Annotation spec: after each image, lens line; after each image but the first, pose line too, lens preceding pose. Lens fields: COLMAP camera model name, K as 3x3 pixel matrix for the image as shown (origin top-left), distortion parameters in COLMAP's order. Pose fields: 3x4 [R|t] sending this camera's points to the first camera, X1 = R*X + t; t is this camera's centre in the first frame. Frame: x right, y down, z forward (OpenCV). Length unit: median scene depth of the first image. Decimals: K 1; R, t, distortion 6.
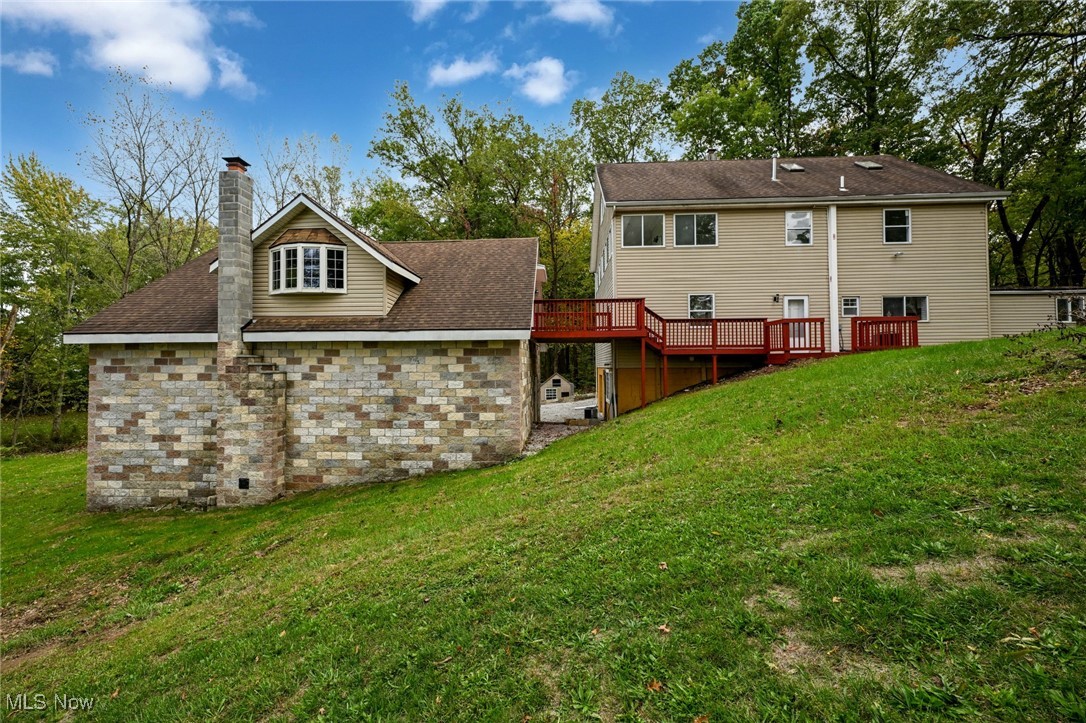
lens RADIAL K [[441.9, 0, 543.4], [0, 441.9, 367.4], [0, 0, 1]] dist [-0.002549, -0.000248]
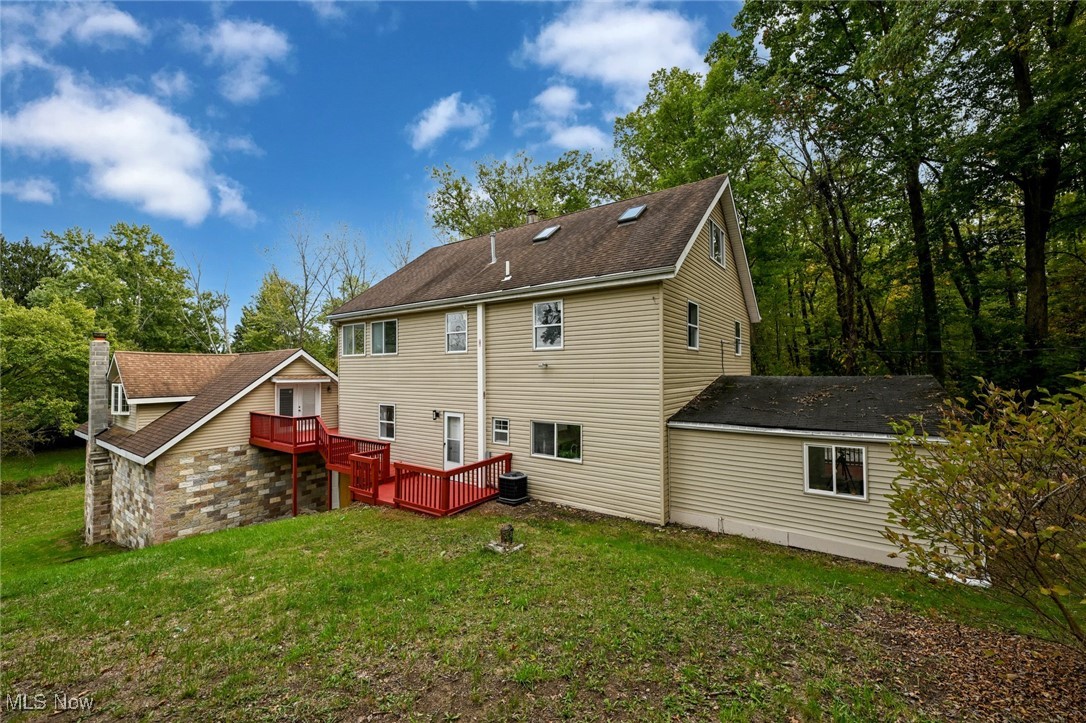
lens RADIAL K [[441.9, 0, 539.7], [0, 441.9, 360.0], [0, 0, 1]] dist [-0.002549, -0.000248]
pose [[0.835599, -0.008898, -0.549267, 1.181199], [0.008139, 0.999960, -0.003818, -0.259021], [0.549279, -0.001281, 0.835638, 0.383550]]
